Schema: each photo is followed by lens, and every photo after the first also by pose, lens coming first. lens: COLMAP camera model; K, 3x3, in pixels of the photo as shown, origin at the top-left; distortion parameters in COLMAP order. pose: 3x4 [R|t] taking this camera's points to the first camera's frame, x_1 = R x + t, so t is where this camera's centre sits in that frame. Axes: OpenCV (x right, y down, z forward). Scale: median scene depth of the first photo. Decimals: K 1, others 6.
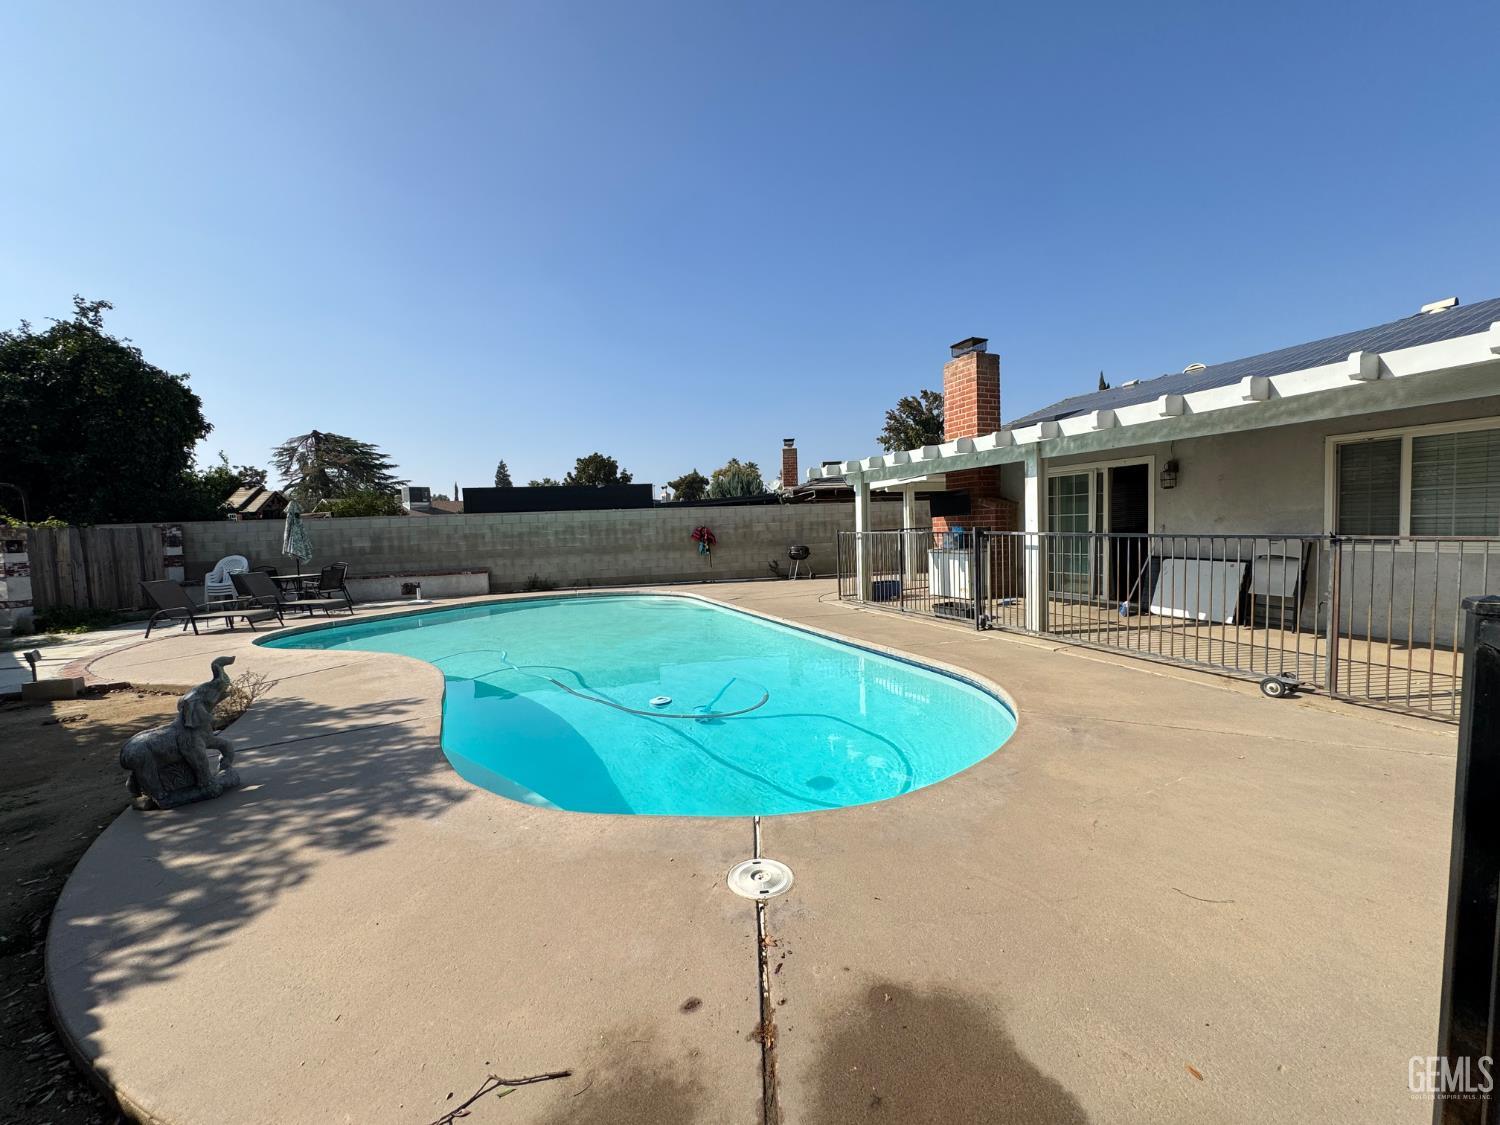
lens RADIAL K [[598.0, 0, 750.1], [0, 598.0, 561.9], [0, 0, 1]] dist [-0.002394, 0.000357]
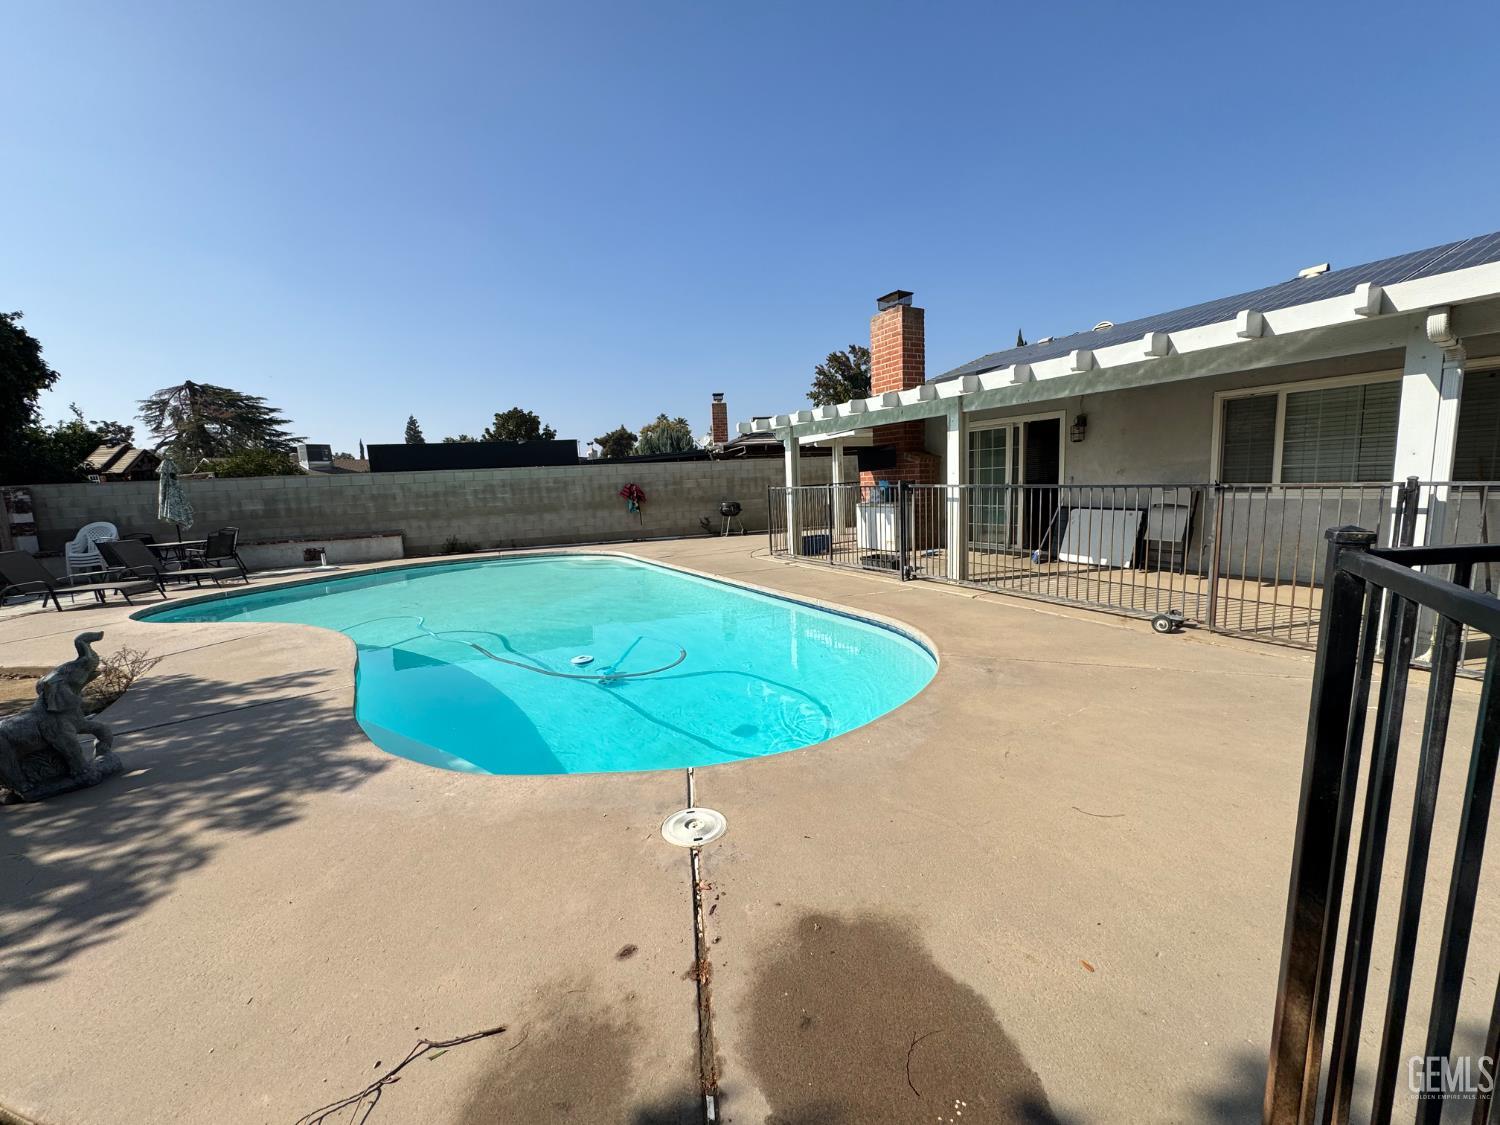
lens RADIAL K [[598.0, 0, 750.0], [0, 598.0, 562.0], [0, 0, 1]] dist [-0.002394, 0.000357]
pose [[0.993485, -0.025272, 0.111129, 0.001942], [0.017313, 0.997253, 0.072016, 0.001734], [-0.112644, -0.069622, 0.991193, 0.002430]]
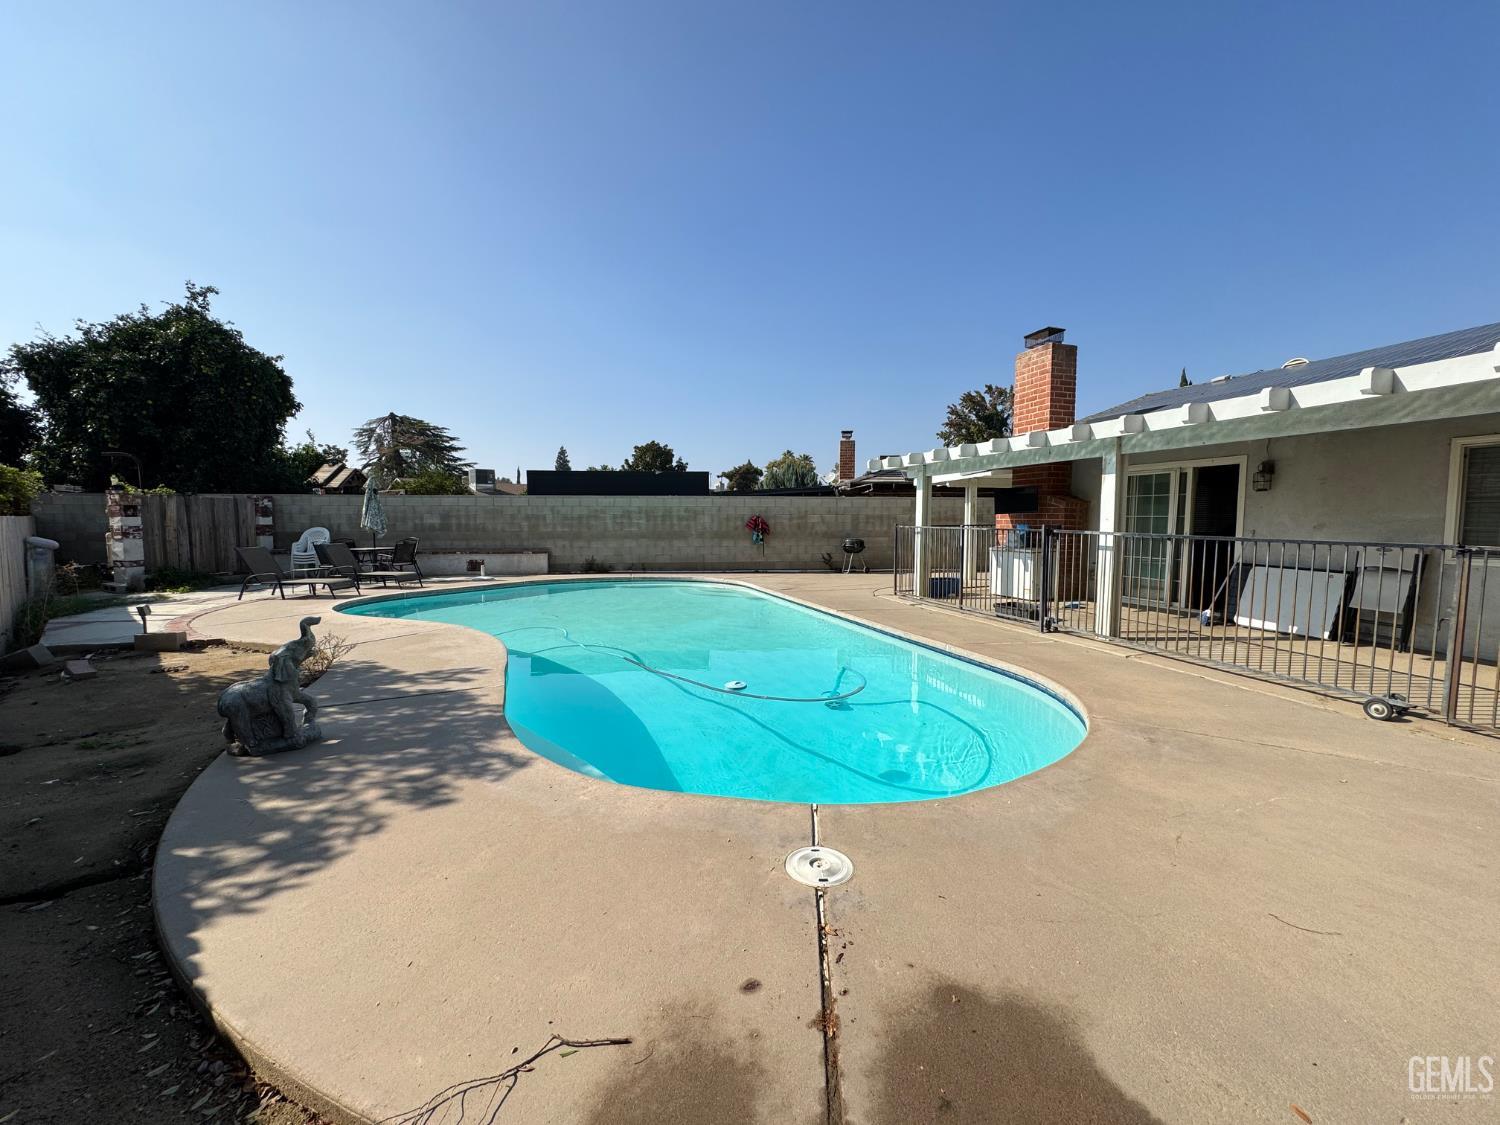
lens RADIAL K [[598.0, 0, 749.8], [0, 598.0, 562.3], [0, 0, 1]] dist [-0.002394, 0.000357]
pose [[0.995624, 0.042298, -0.083329, -0.007013], [-0.041150, 0.999034, 0.015444, 0.004132], [0.083902, -0.011947, 0.996402, 0.003802]]
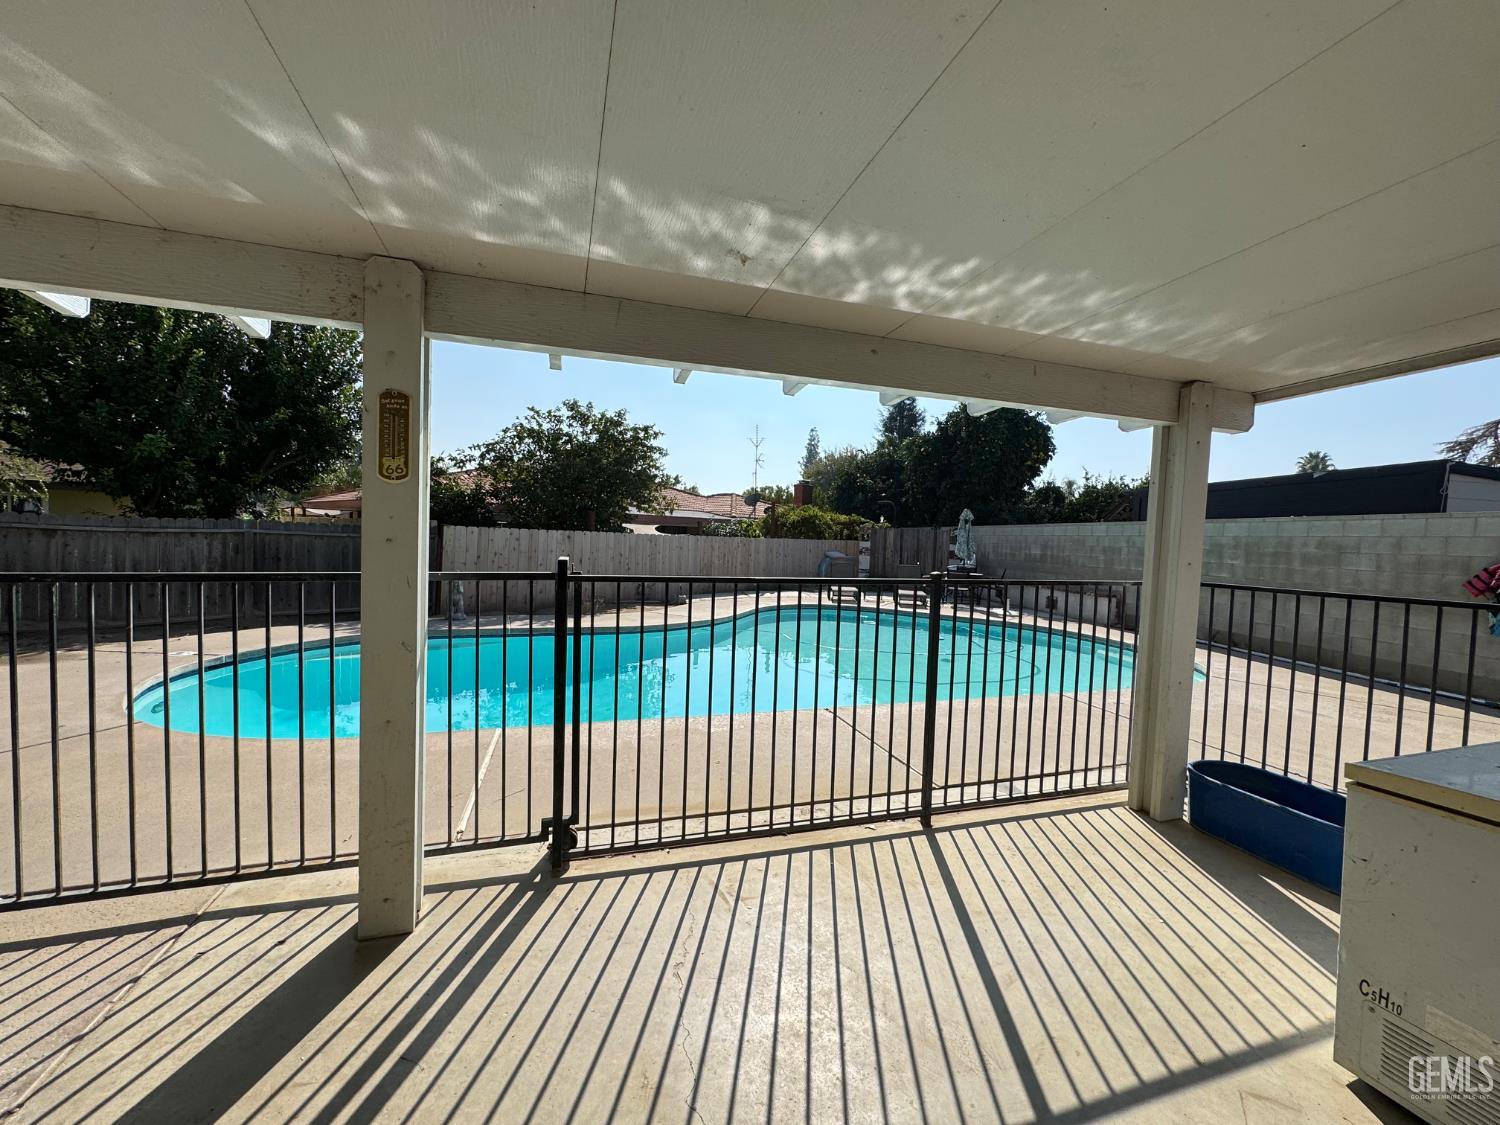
lens RADIAL K [[598.0, 0, 749.3], [0, 598.0, 558.5], [0, 0, 1]] dist [-0.002394, 0.000357]
pose [[-0.103760, 0.068894, -0.992213, 0.452253], [-0.090870, 0.992769, 0.078436, -0.060910], [0.990443, 0.098301, -0.096749, 0.721215]]
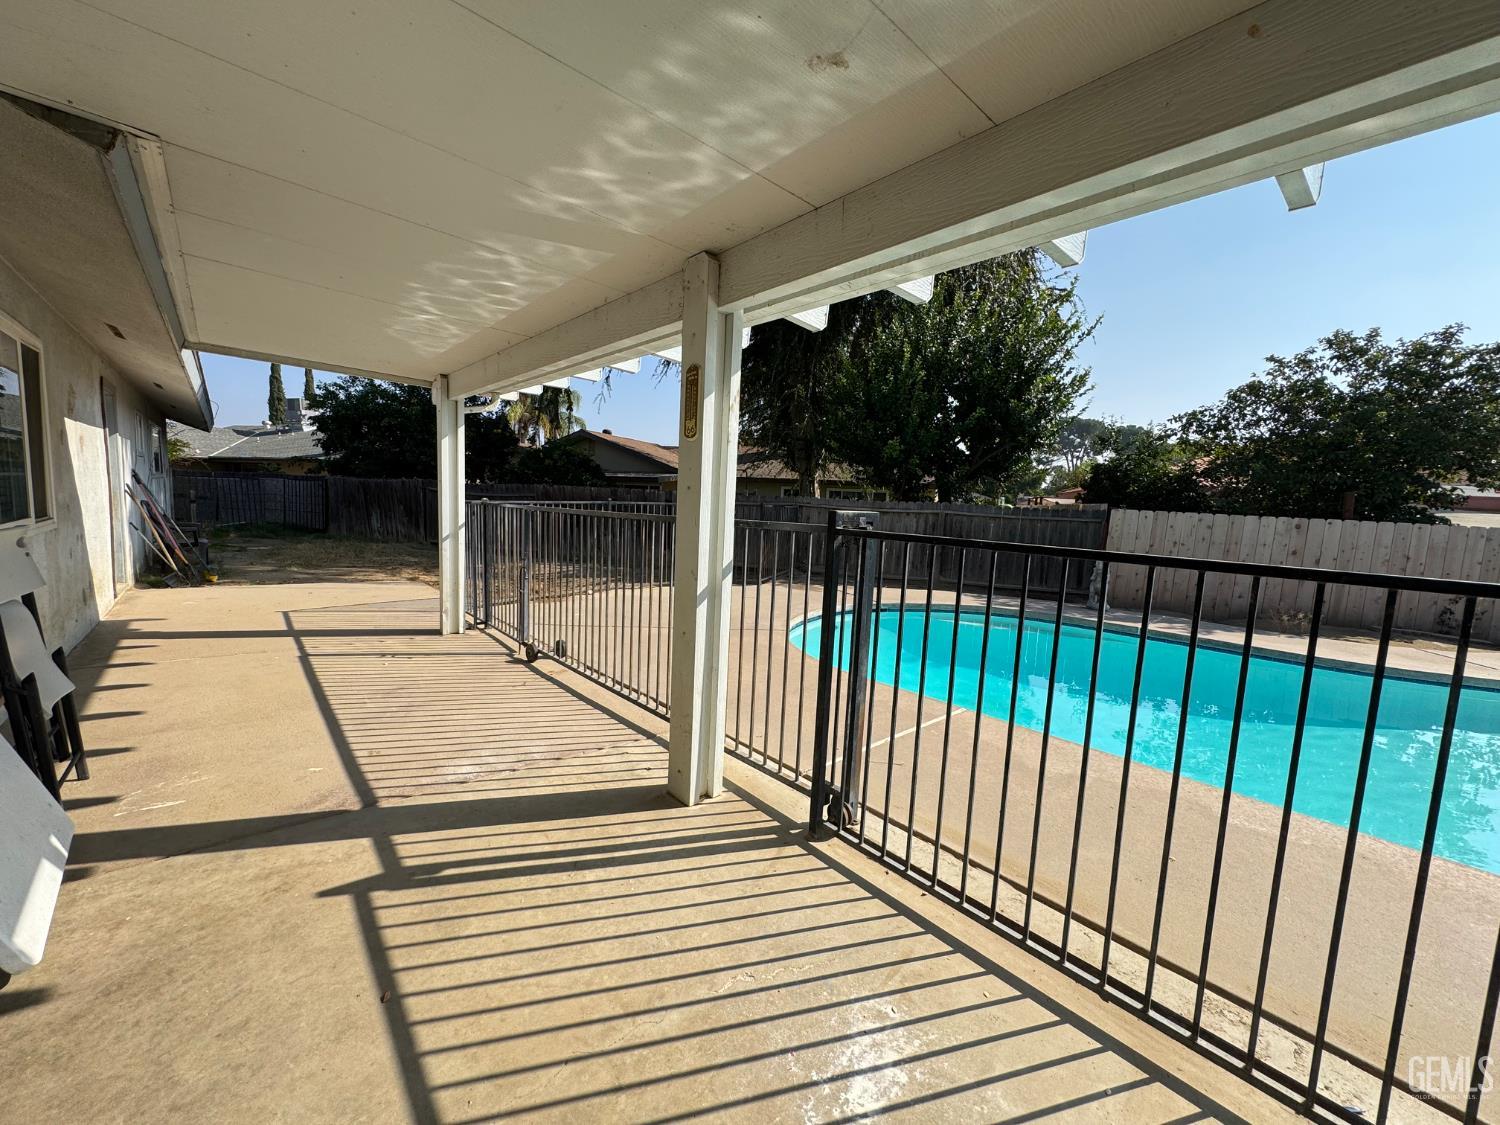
lens RADIAL K [[598.0, 0, 749.1], [0, 598.0, 560.4], [0, 0, 1]] dist [-0.002394, 0.000357]
pose [[-0.954640, 0.024273, -0.296771, 0.337918], [-0.028024, 0.984924, 0.170705, -0.055026], [0.296441, 0.171279, -0.939567, 0.811997]]
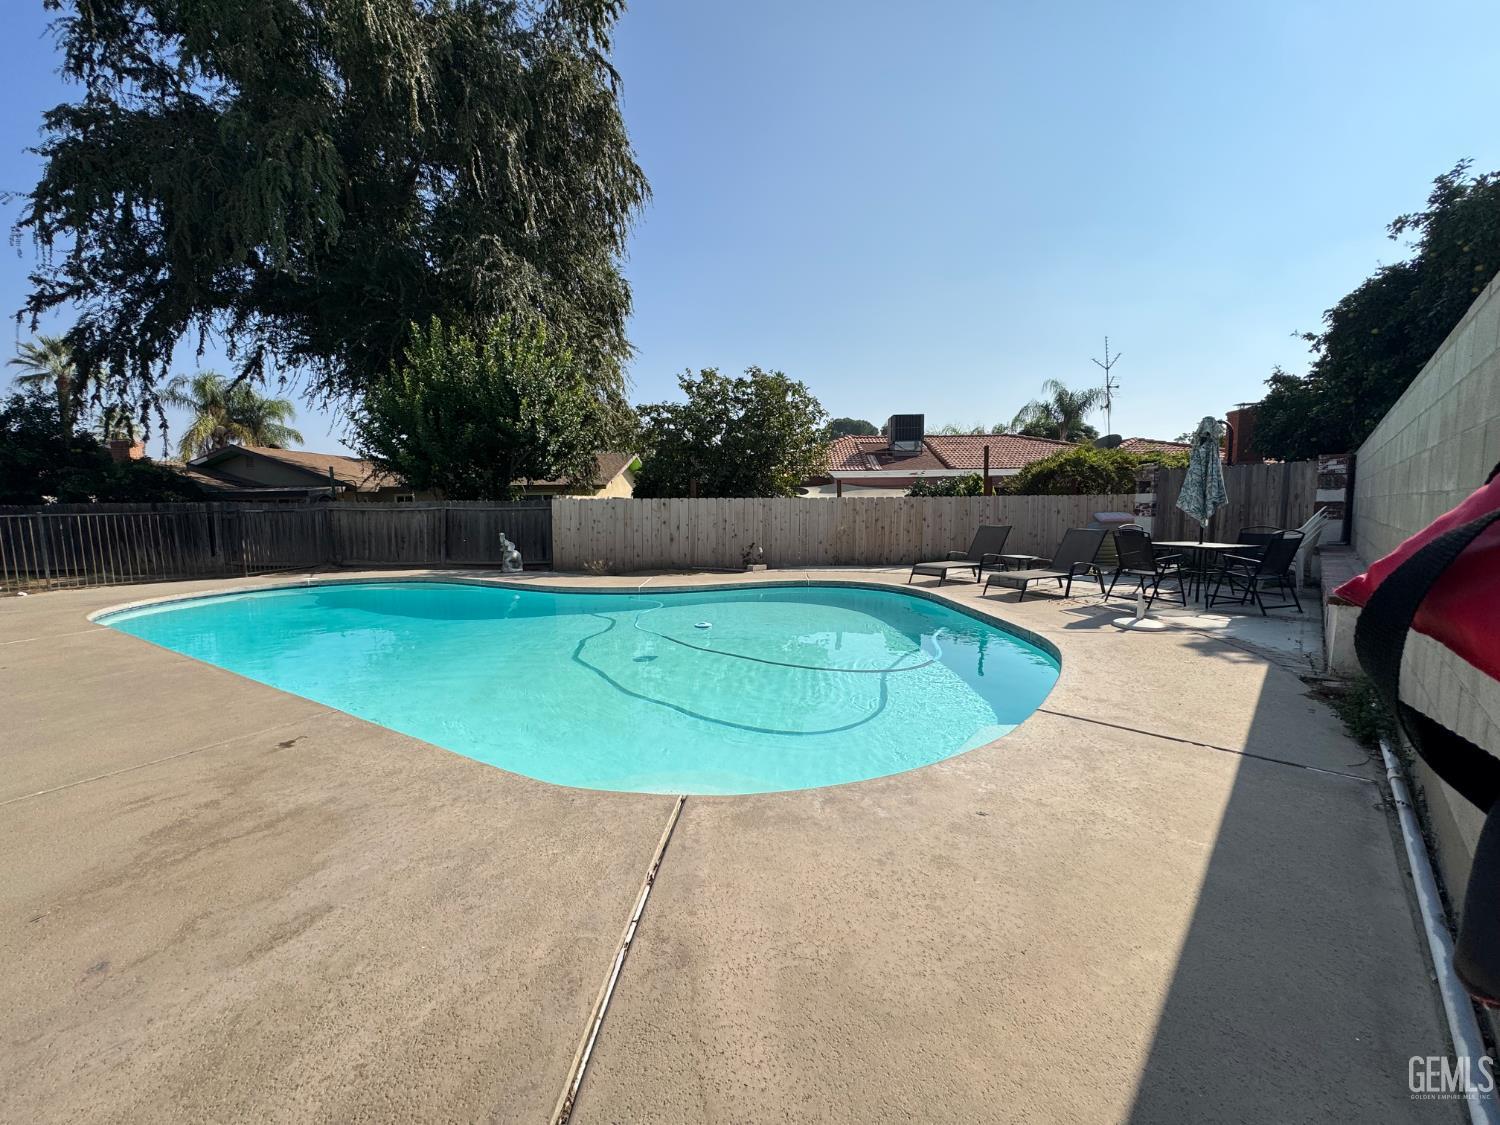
lens RADIAL K [[598.0, 0, 750.9], [0, 598.0, 553.1], [0, 0, 1]] dist [-0.002394, 0.000357]
pose [[-0.833231, 0.087778, -0.545914, -0.062617], [0.006127, 0.988724, 0.149626, -0.062059], [0.552892, 0.121328, -0.824373, 1.284896]]
